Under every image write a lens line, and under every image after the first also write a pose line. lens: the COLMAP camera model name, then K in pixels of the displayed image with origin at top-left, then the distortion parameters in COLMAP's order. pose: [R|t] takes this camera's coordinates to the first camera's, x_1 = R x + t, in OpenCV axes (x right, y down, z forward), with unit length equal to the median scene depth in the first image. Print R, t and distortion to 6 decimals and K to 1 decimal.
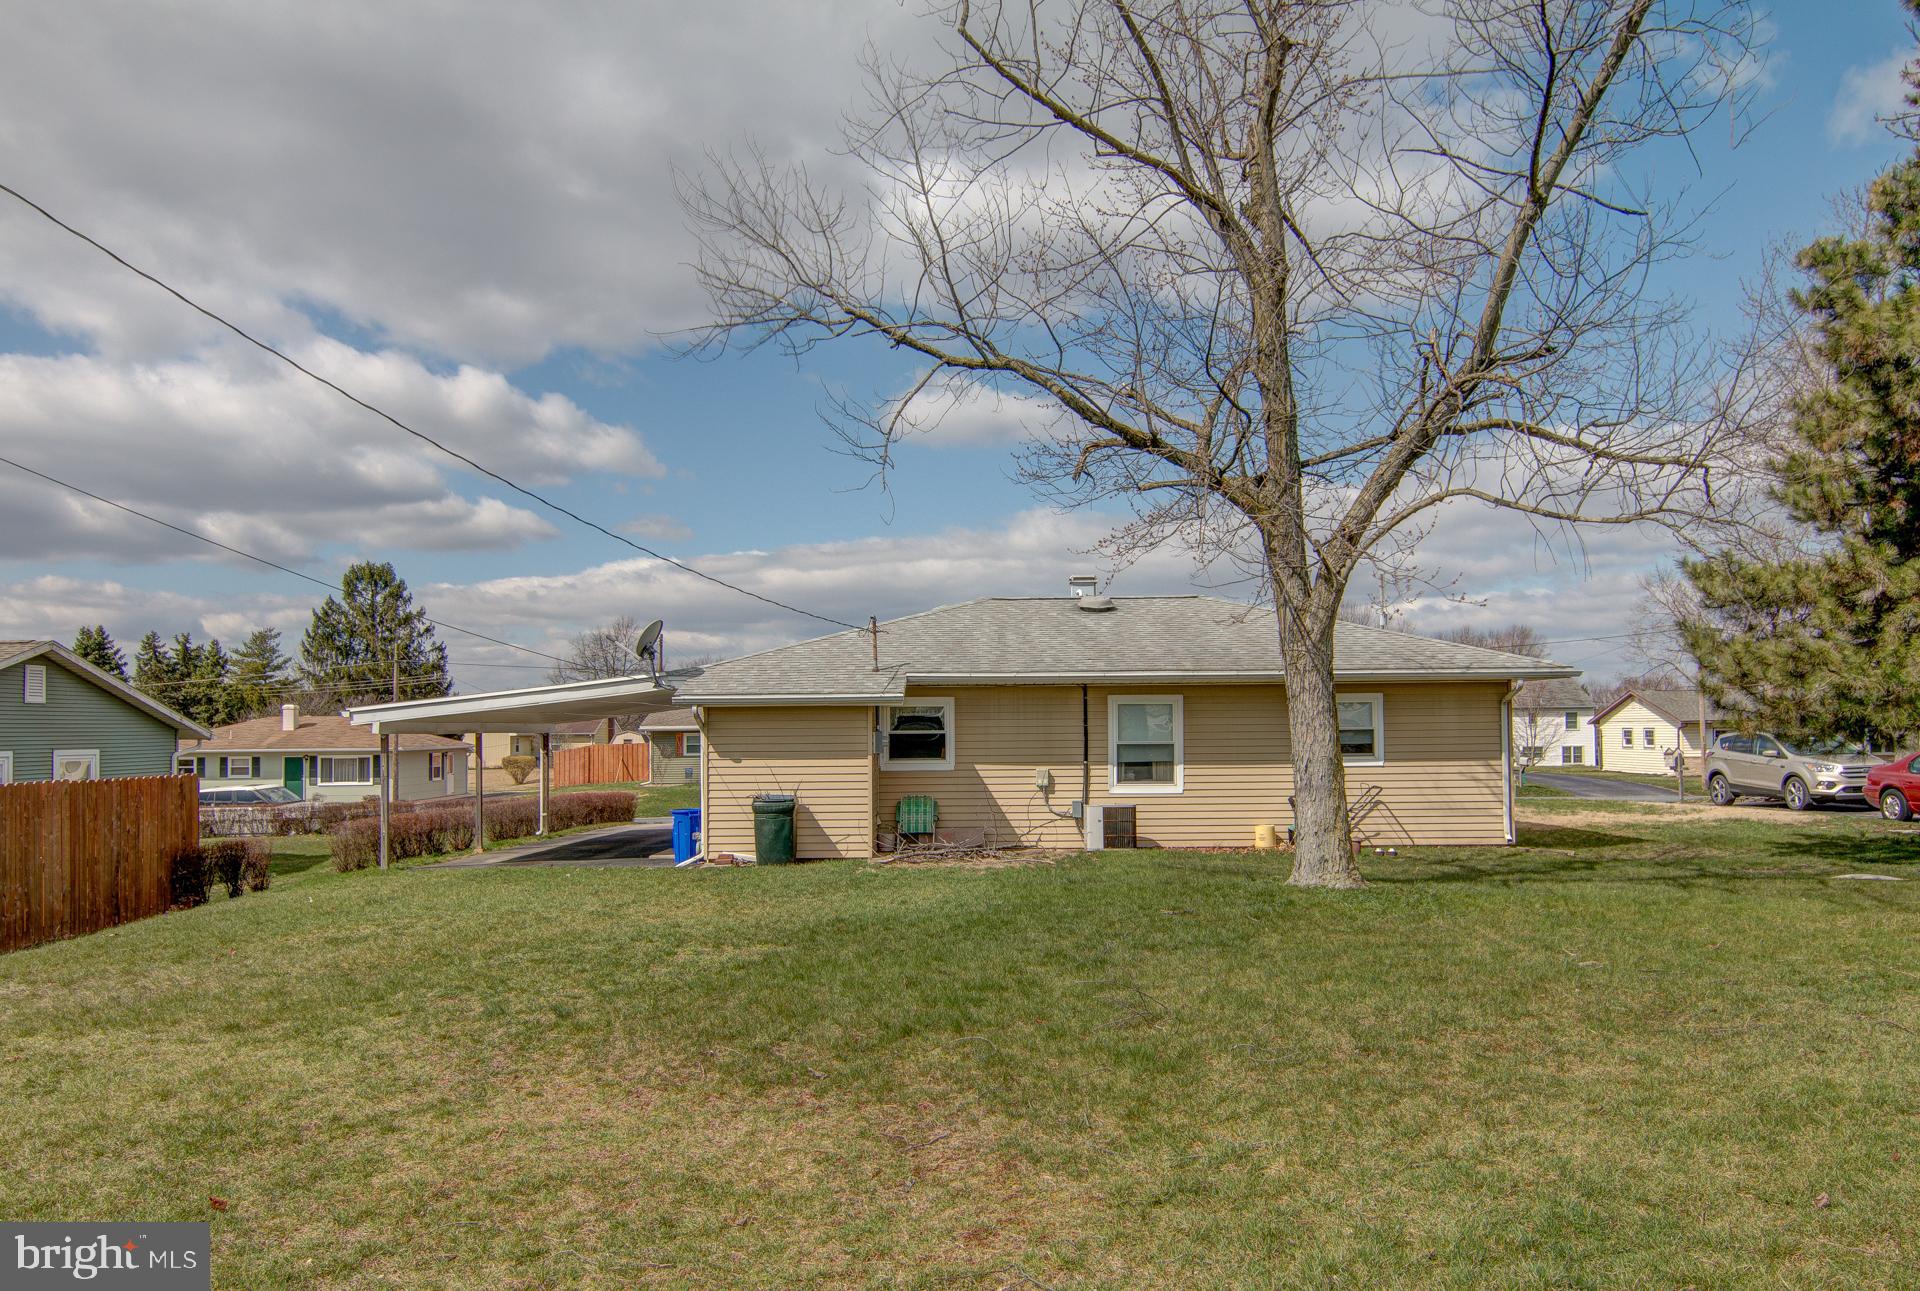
lens RADIAL K [[1323.4, 0, 963.6], [0, 1323.4, 653.0], [0, 0, 1]] dist [-0.007566, -0.003279]
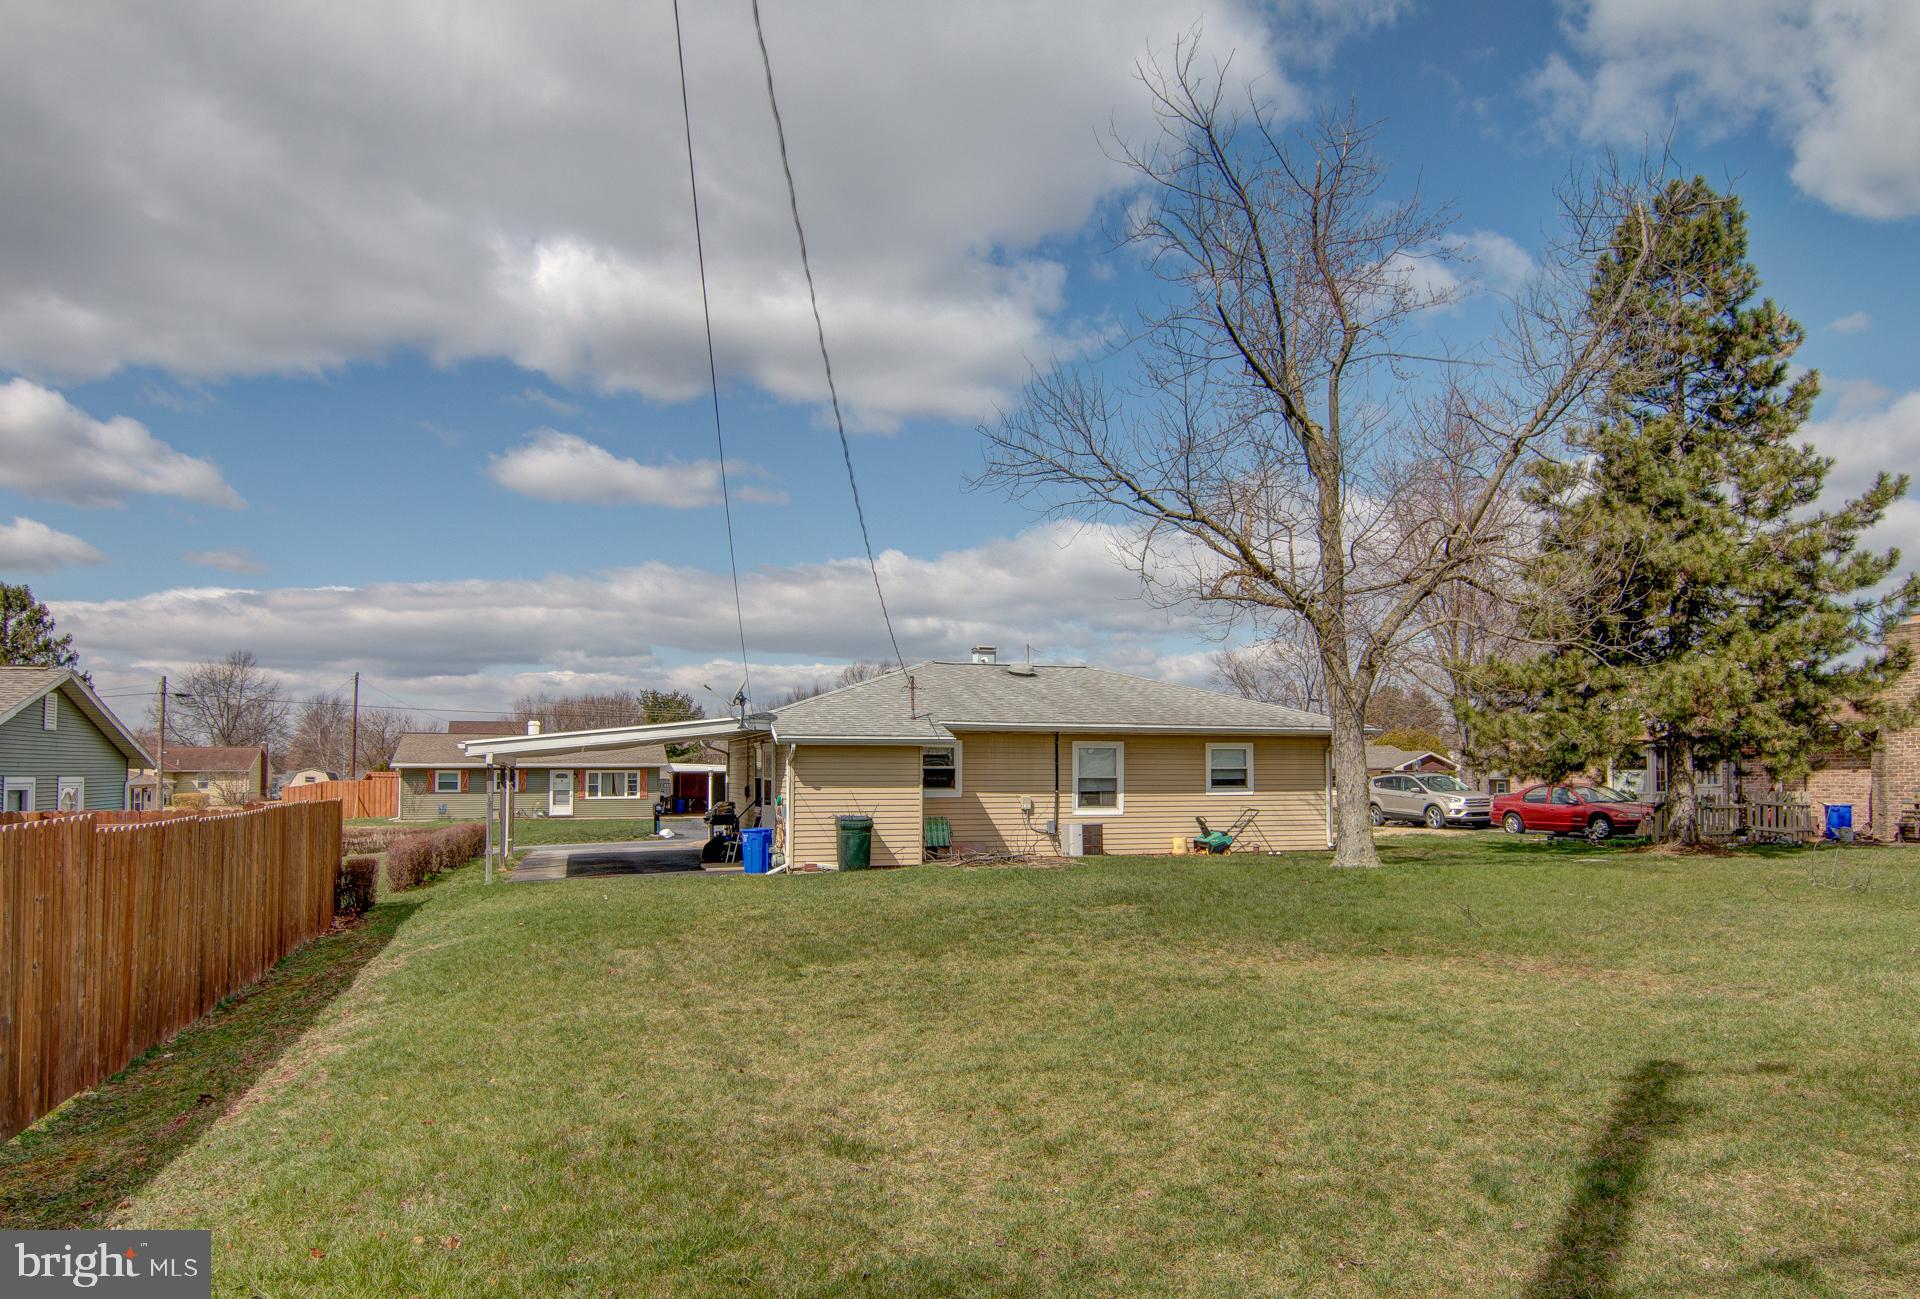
lens RADIAL K [[1191.1, 0, 955.3], [0, 1191.1, 643.2], [0, 0, 1]] dist [-0.007120, 0.000186]
pose [[0.949146, 0.043213, 0.311856, -0.385259], [-0.027665, 0.998152, -0.054113, 0.001635], [-0.313618, 0.042734, 0.948587, -0.108098]]
